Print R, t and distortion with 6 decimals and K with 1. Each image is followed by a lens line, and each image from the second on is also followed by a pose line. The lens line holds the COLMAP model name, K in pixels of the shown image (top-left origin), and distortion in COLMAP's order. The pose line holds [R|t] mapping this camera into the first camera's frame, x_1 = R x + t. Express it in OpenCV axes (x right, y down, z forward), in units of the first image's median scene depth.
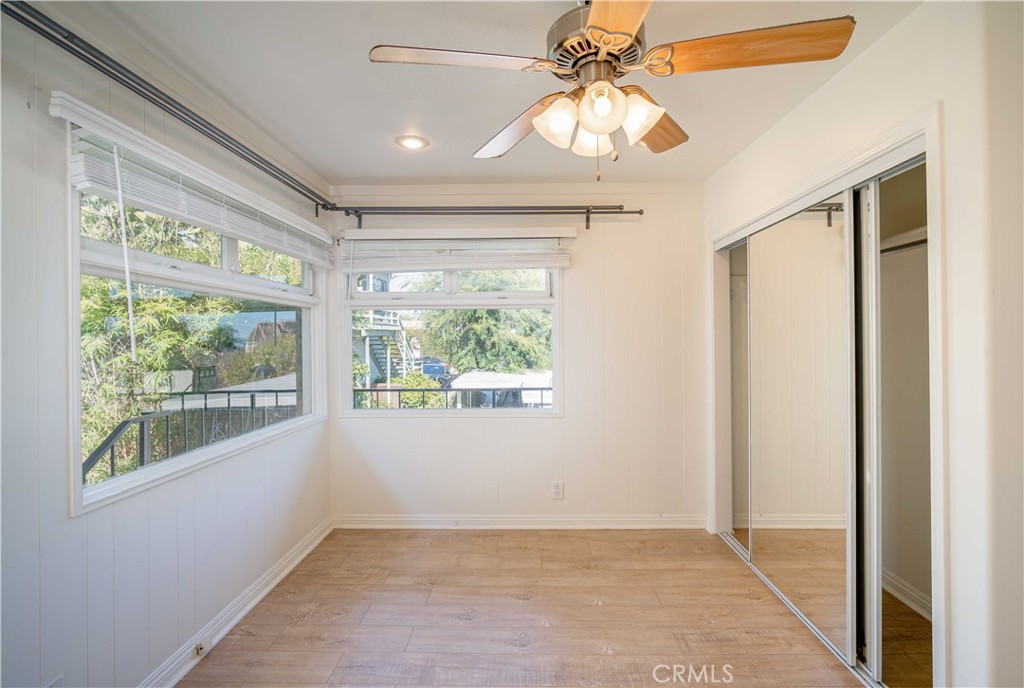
lens RADIAL K [[482.1, 0, 515.1], [0, 482.1, 338.5], [0, 0, 1]] dist [-0.003498, -0.000305]
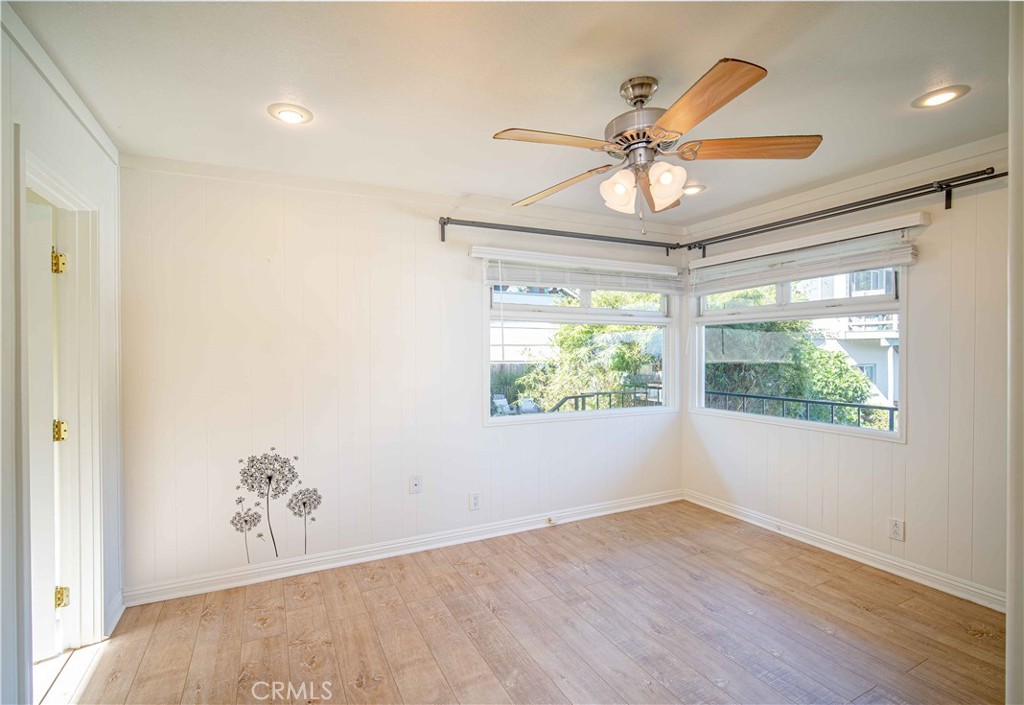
lens RADIAL K [[479.9, 0, 517.8], [0, 479.9, 355.3], [0, 0, 1]] dist [-0.000646, 0.000383]
pose [[0.479206, 0.012075, -0.877620, 0.535948], [0.000887, 0.999898, 0.014242, -0.002248], [0.877702, -0.007603, 0.479146, 0.017187]]
